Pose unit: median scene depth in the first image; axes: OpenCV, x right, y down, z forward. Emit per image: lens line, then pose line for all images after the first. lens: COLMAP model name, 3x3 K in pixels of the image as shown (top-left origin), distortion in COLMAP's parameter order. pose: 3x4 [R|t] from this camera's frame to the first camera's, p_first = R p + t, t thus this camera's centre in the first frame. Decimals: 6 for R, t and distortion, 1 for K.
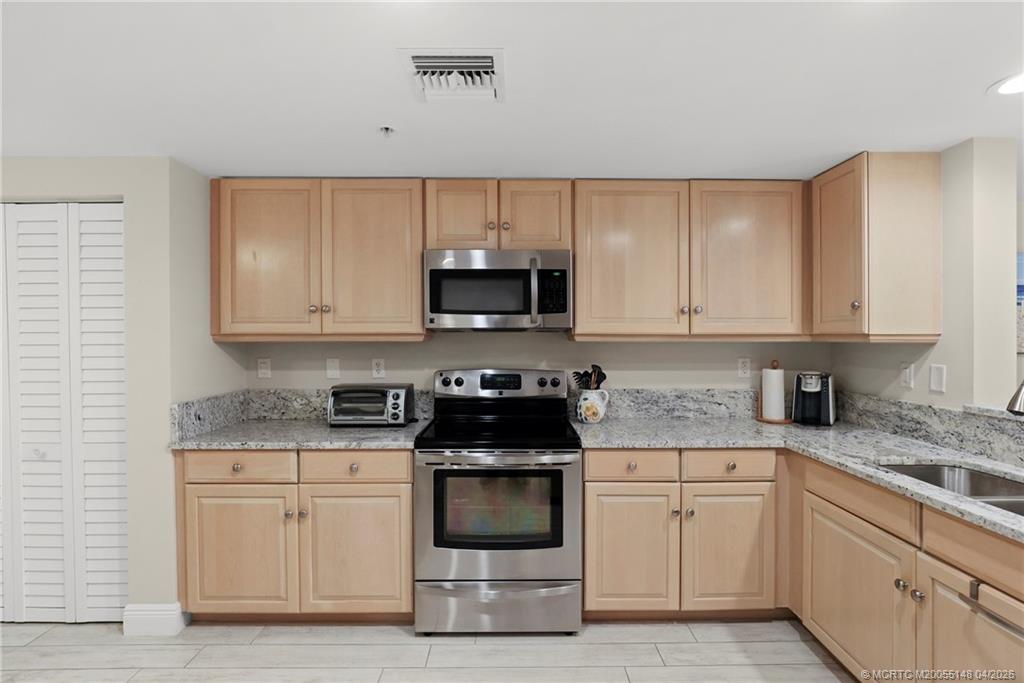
lens RADIAL K [[485.4, 0, 506.0], [0, 485.4, 340.6], [0, 0, 1]] dist [-0.020296, 0.007284]
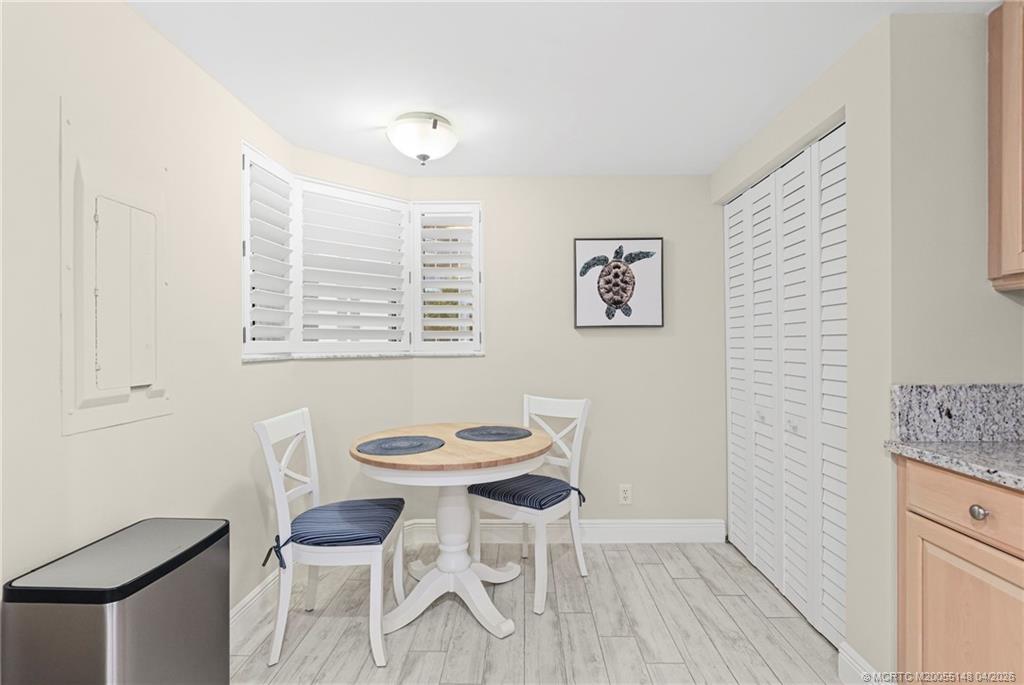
lens RADIAL K [[485.4, 0, 517.9], [0, 485.4, 345.0], [0, 0, 1]] dist [-0.020296, 0.007284]
pose [[-0.016748, 0.006868, -0.999836, -0.019894], [-0.006732, 0.999953, 0.006982, 0.076200], [0.999837, 0.006848, -0.016701, 0.488512]]
